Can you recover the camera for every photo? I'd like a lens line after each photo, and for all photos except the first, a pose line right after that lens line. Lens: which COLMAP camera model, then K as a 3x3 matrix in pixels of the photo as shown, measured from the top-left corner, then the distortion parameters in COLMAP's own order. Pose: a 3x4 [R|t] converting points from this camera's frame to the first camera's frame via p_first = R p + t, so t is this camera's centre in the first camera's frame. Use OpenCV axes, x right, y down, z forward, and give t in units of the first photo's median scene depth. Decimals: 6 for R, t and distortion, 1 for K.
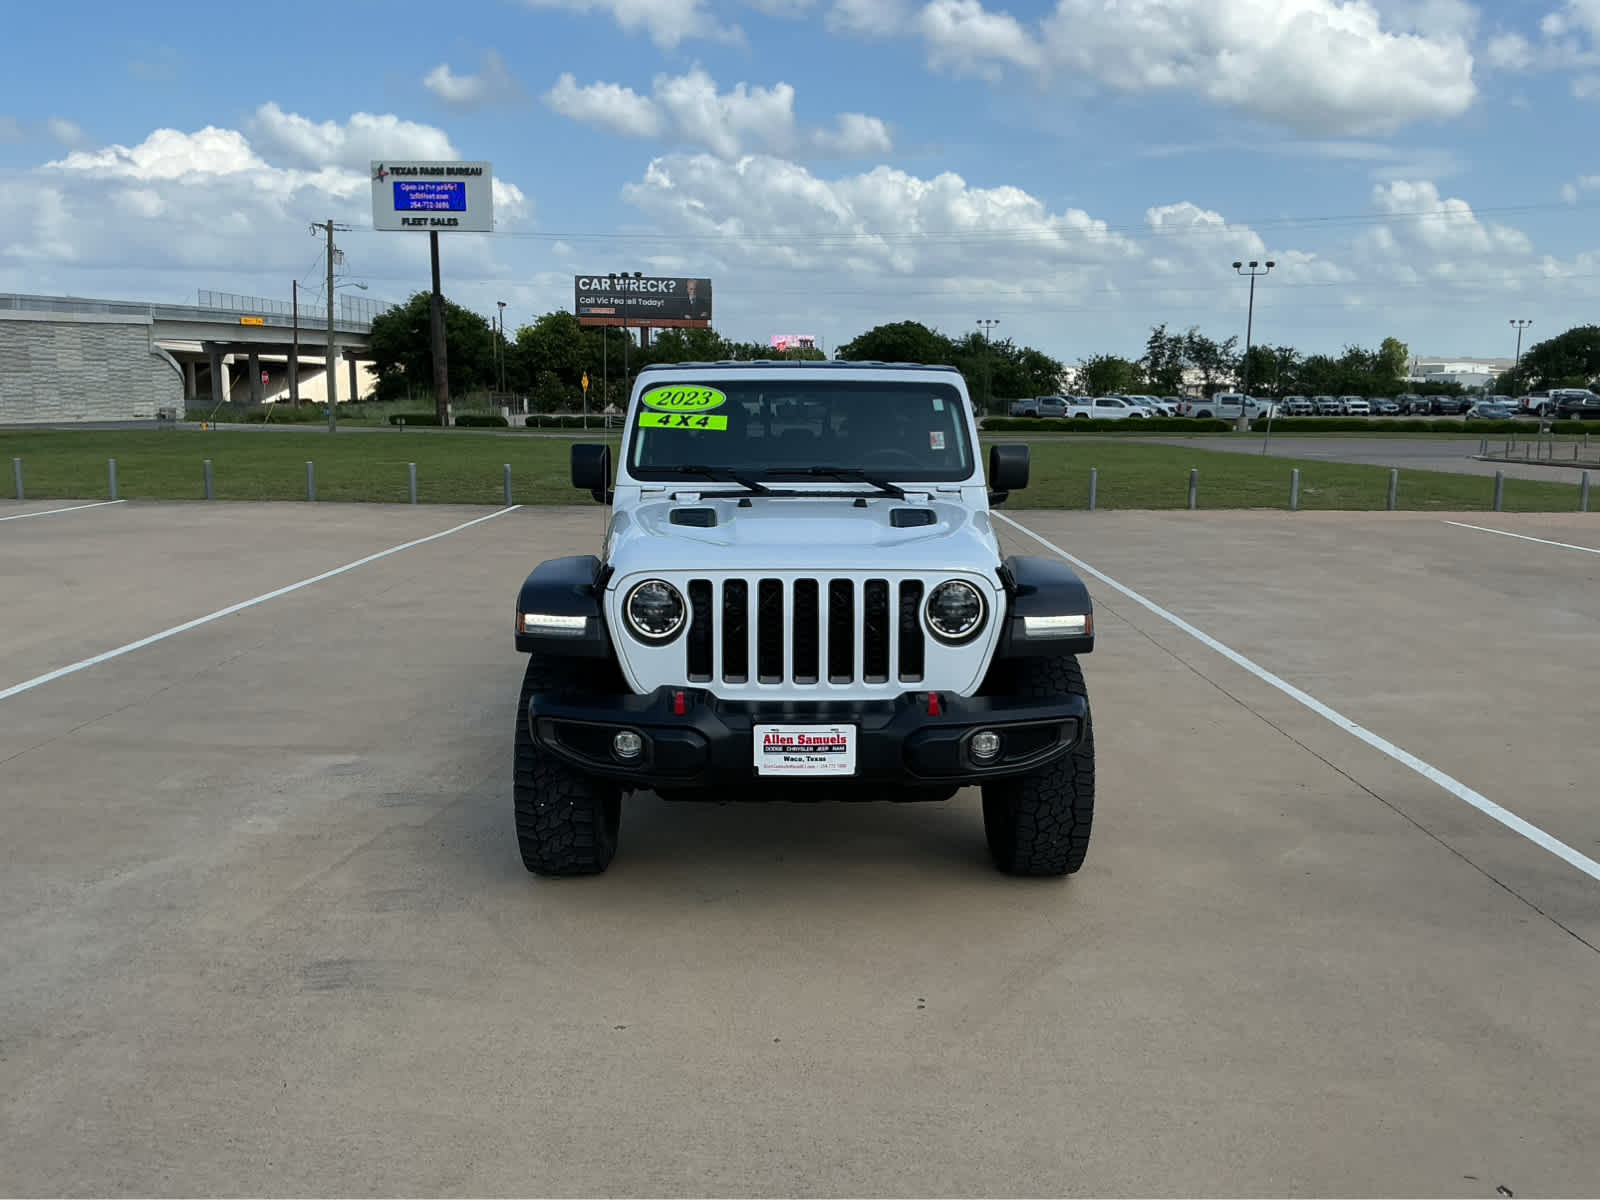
lens RADIAL K [[1327.7, 0, 797.8], [0, 1327.7, 651.1], [0, 0, 1]] dist [0.082750, -0.151427]
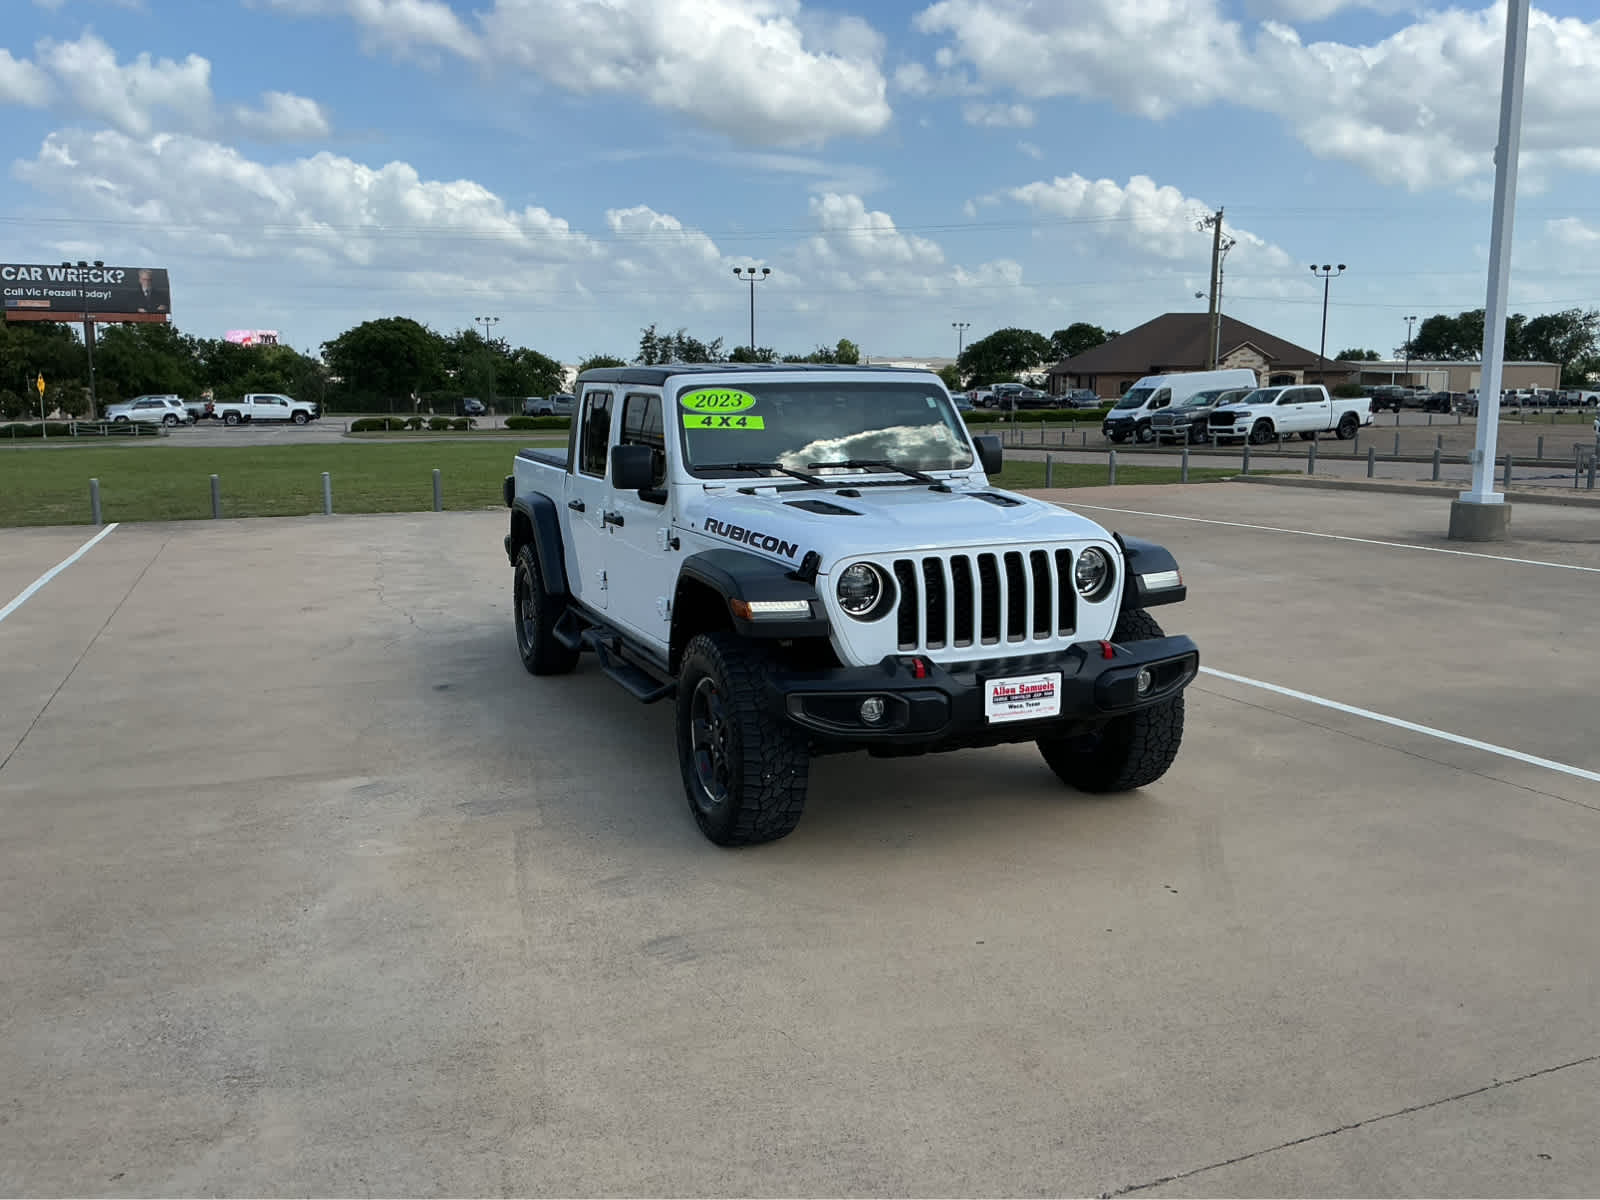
lens RADIAL K [[1327.7, 0, 817.7], [0, 1327.7, 657.0], [0, 0, 1]] dist [0.082750, -0.151427]
pose [[0.923528, -0.087301, 0.373462, -0.427808], [0.085313, 0.996114, 0.021885, -0.001851], [-0.373922, 0.011650, 0.927387, -0.016364]]
